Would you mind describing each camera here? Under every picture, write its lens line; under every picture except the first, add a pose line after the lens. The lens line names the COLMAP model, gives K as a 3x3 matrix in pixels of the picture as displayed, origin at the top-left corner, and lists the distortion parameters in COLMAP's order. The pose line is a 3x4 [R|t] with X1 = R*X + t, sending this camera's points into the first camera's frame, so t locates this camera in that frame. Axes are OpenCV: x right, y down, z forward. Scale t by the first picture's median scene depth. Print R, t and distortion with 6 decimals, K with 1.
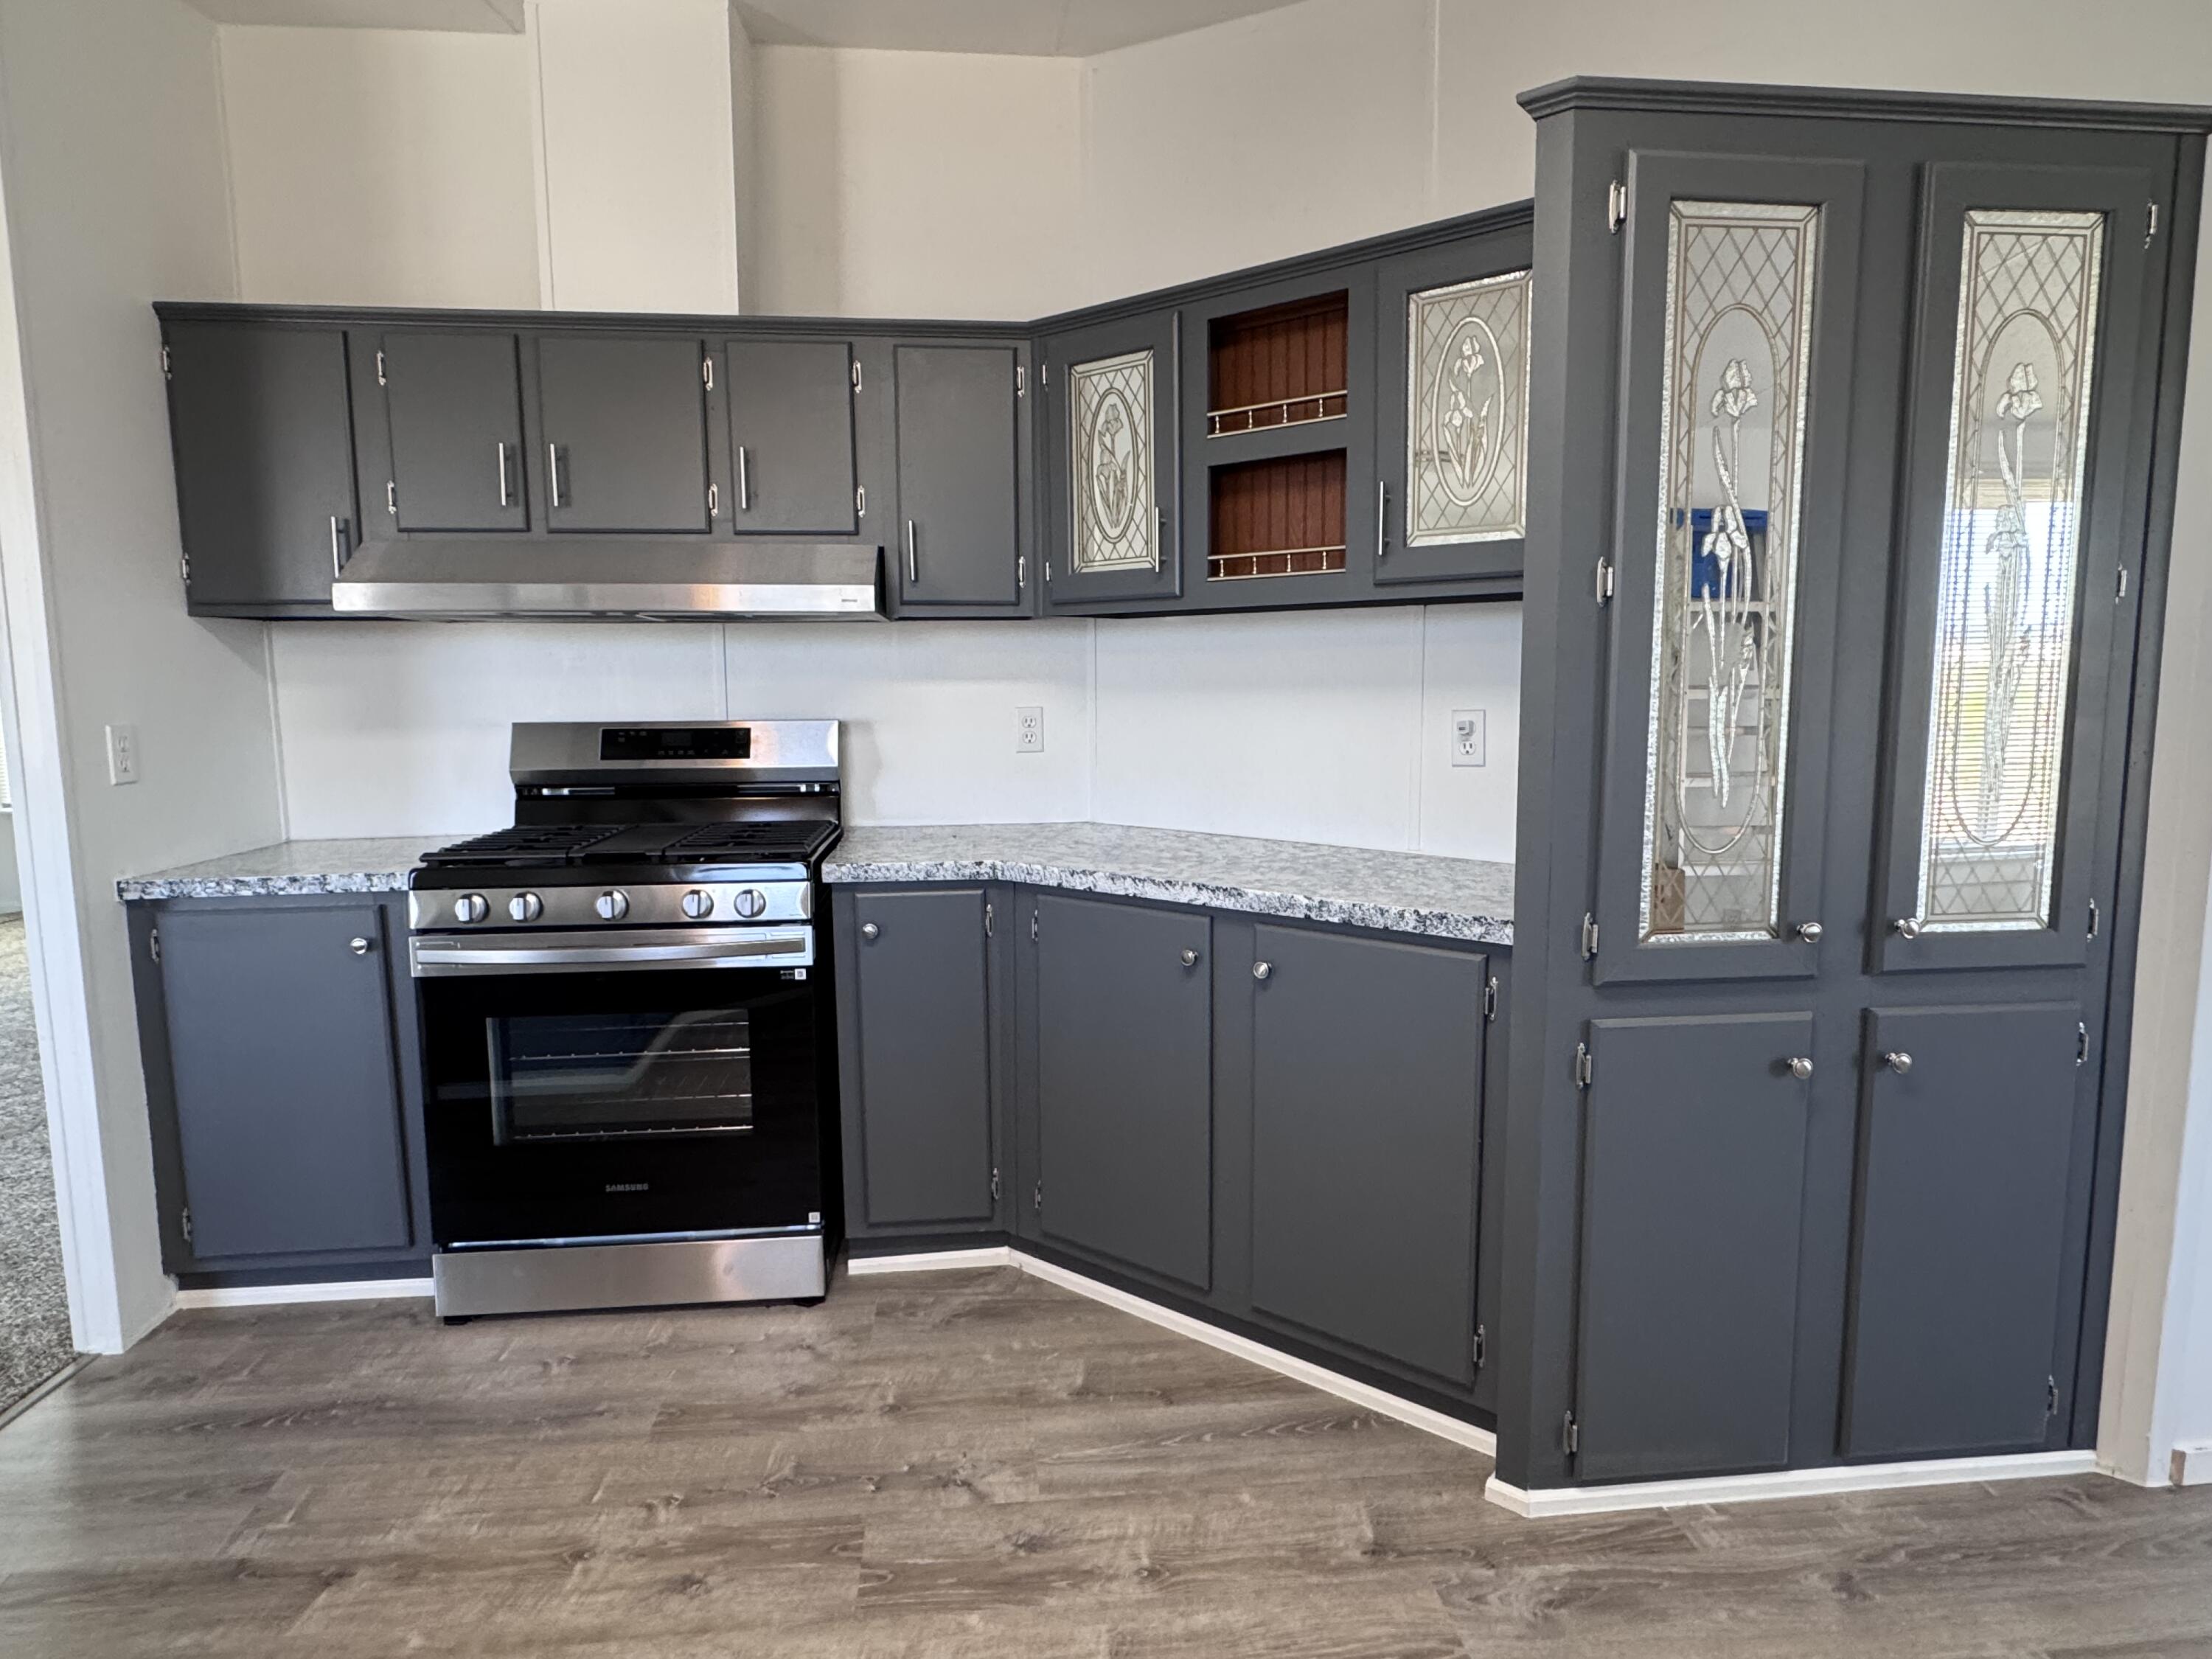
lens RADIAL K [[1236.6, 0, 1097.5], [0, 1236.6, 824.0], [0, 0, 1]] dist [-0.000663, -0.000362]
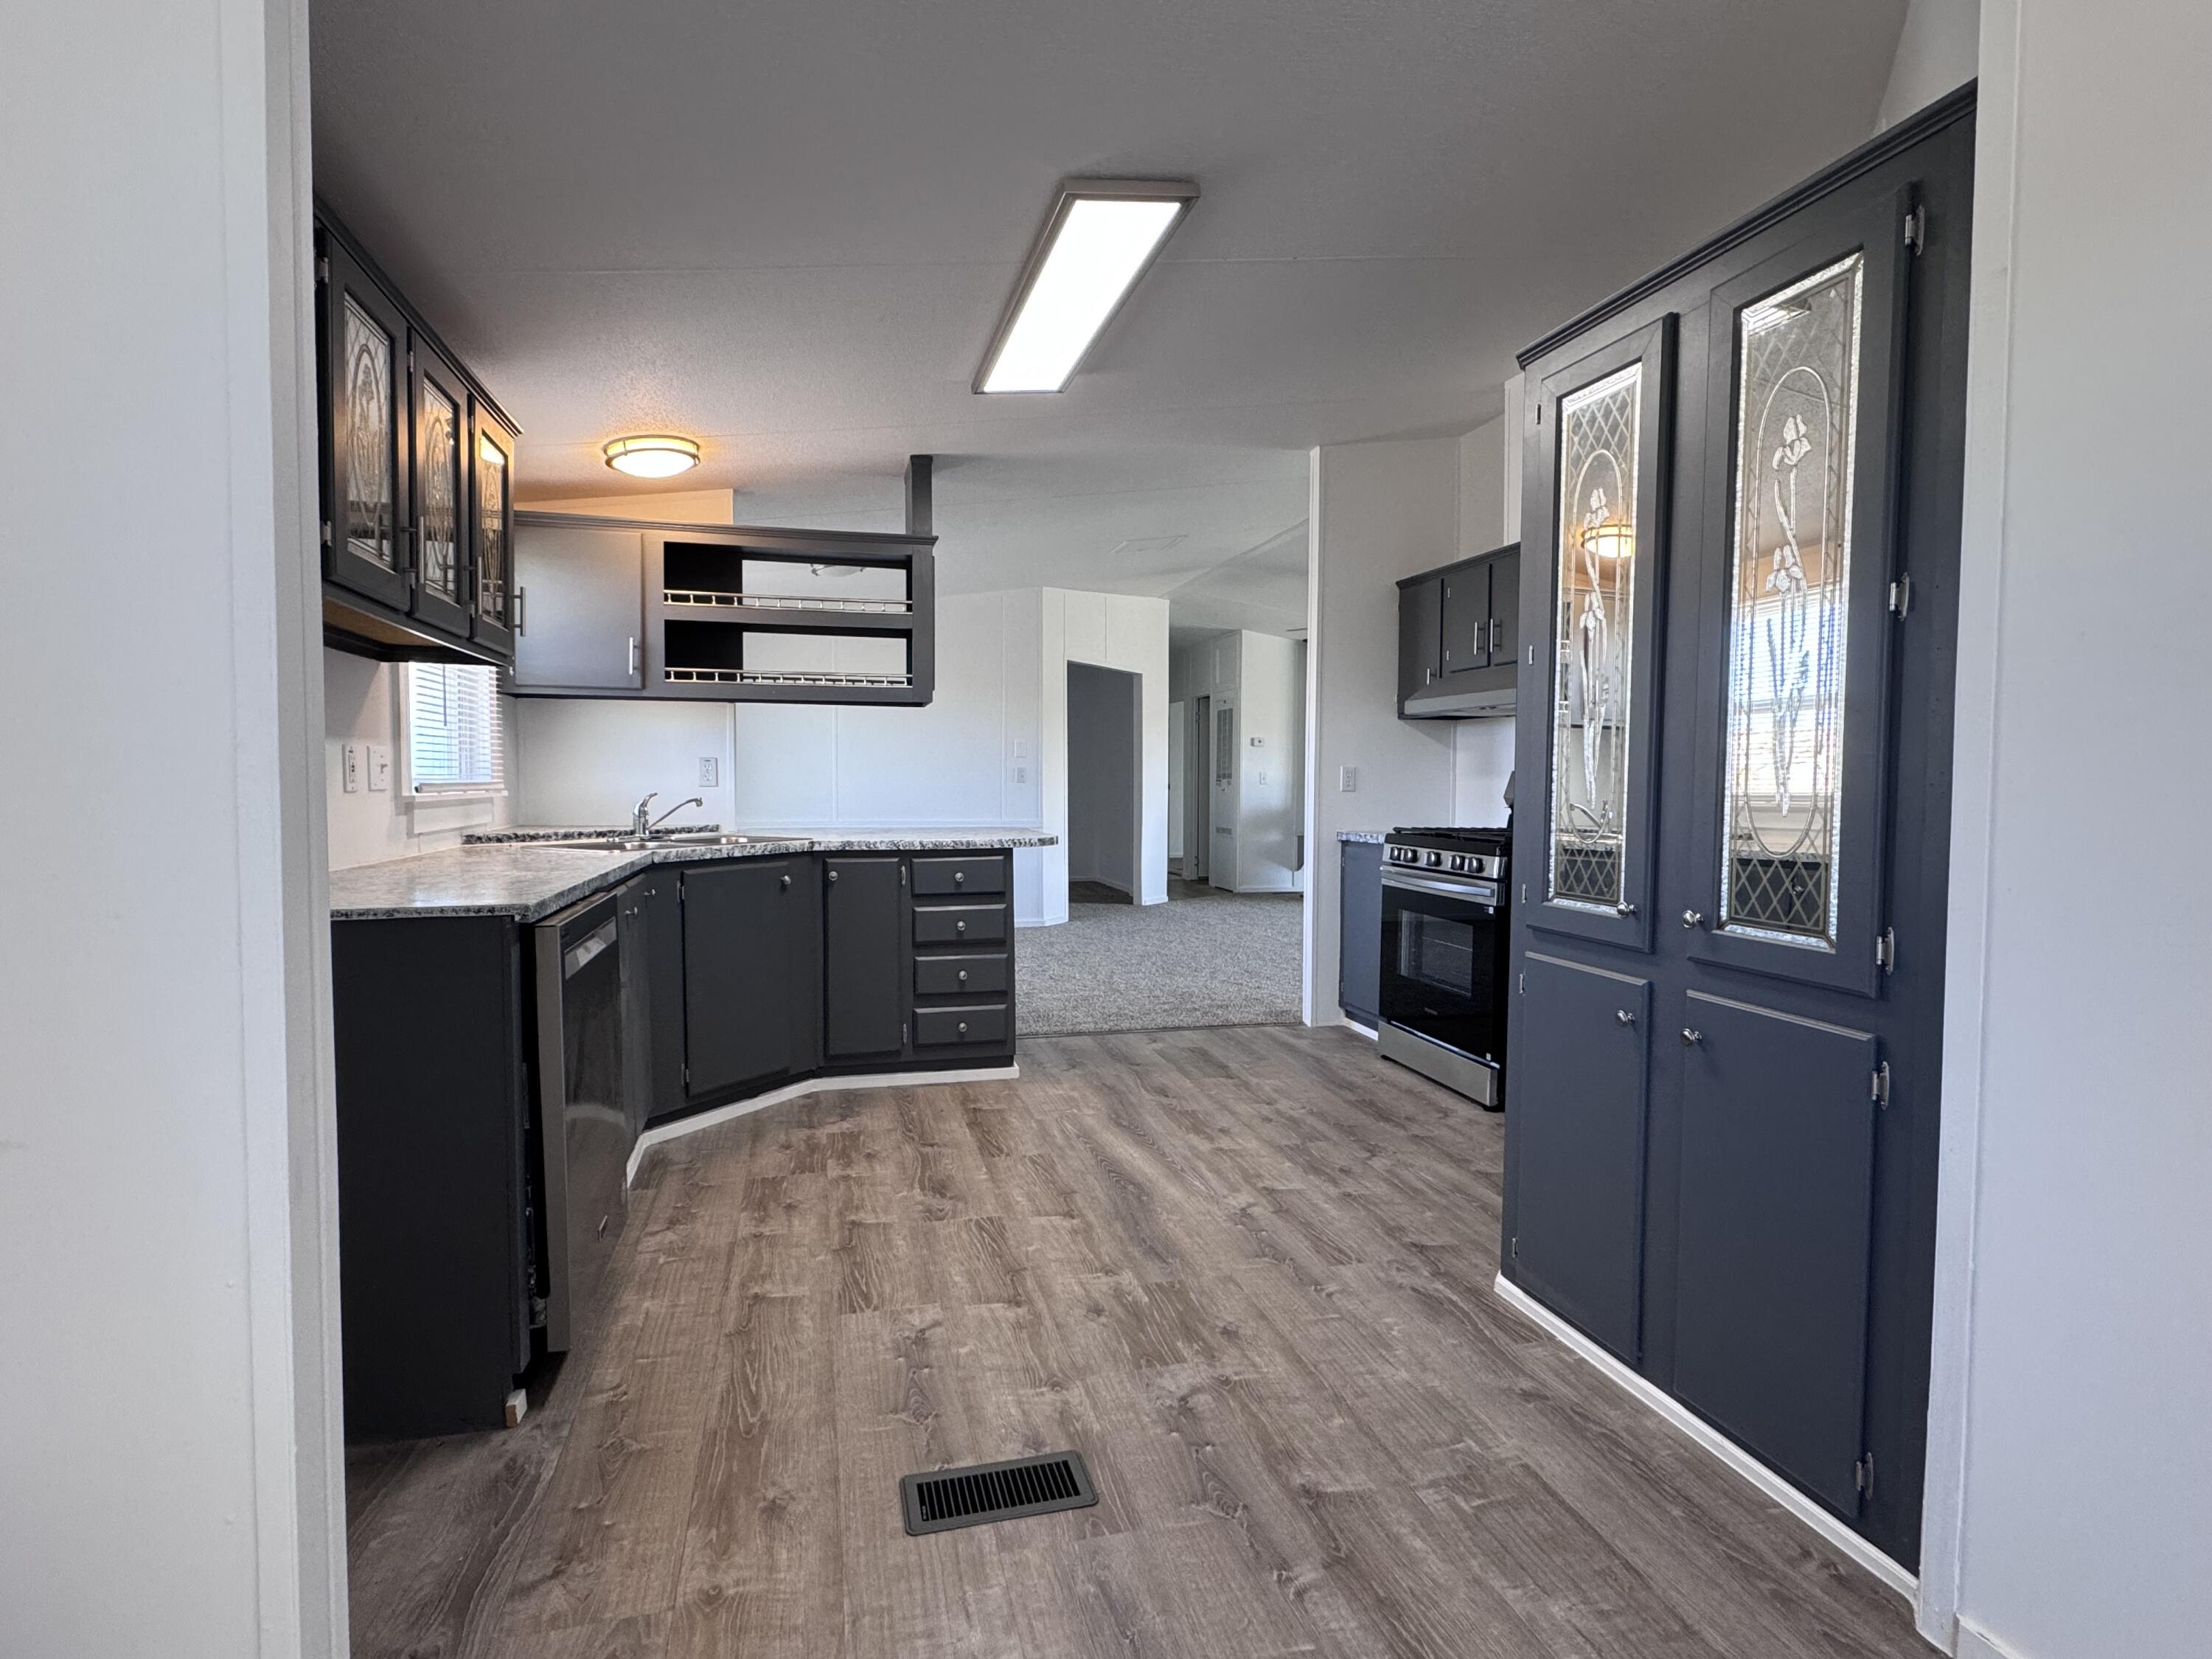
lens RADIAL K [[1114.6, 0, 1103.2], [0, 1114.6, 833.8], [0, 0, 1]] dist [0.000035, -0.000173]
pose [[0.154574, 0.057735, -0.986293, 1.553841], [-0.127625, 0.991094, 0.038015, 0.033422], [0.979703, 0.119999, 0.160566, 0.267925]]
